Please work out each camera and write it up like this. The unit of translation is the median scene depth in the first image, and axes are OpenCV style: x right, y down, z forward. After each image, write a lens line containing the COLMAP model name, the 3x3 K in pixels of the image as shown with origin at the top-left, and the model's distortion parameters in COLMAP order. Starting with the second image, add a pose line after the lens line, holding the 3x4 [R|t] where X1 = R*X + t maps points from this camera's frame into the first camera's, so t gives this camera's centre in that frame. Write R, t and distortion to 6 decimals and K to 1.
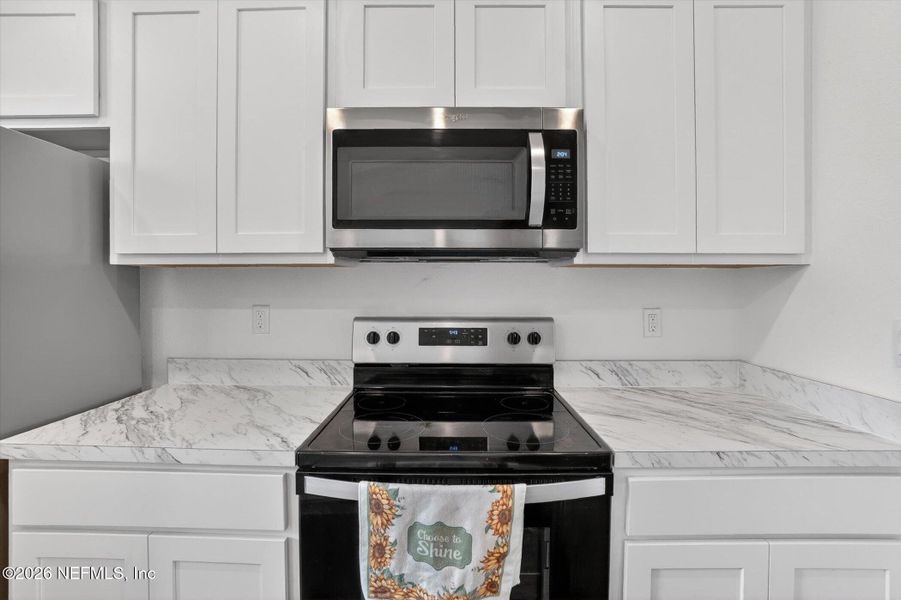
lens RADIAL K [[403.2, 0, 447.7], [0, 403.2, 285.3], [0, 0, 1]] dist [-0.056750, 0.018501]
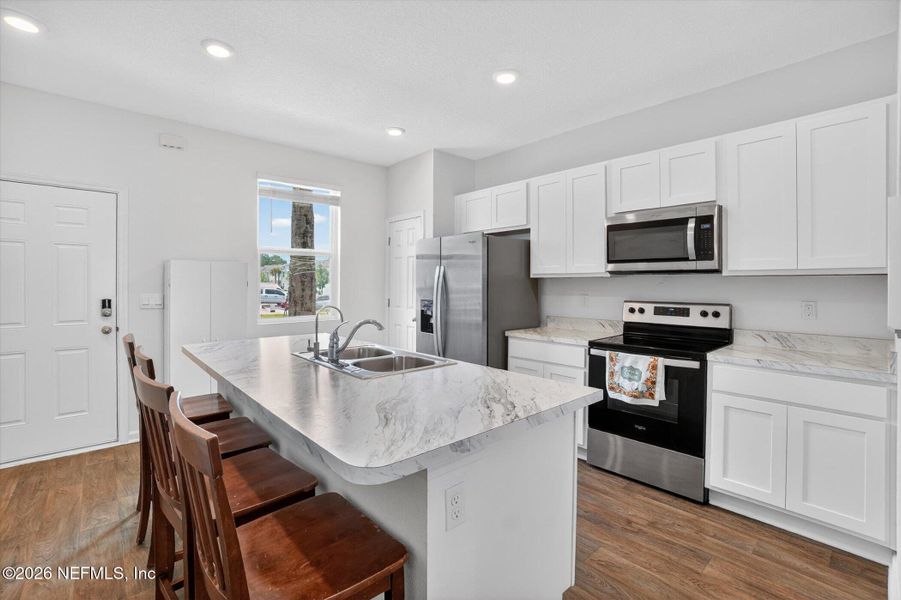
lens RADIAL K [[403.2, 0, 447.7], [0, 403.2, 285.3], [0, 0, 1]] dist [-0.056750, 0.018501]
pose [[0.674648, 0.003241, -0.738132, 0.903224], [-0.007516, 0.999969, -0.002479, 0.011349], [0.738101, 0.007220, 0.674652, -1.461741]]
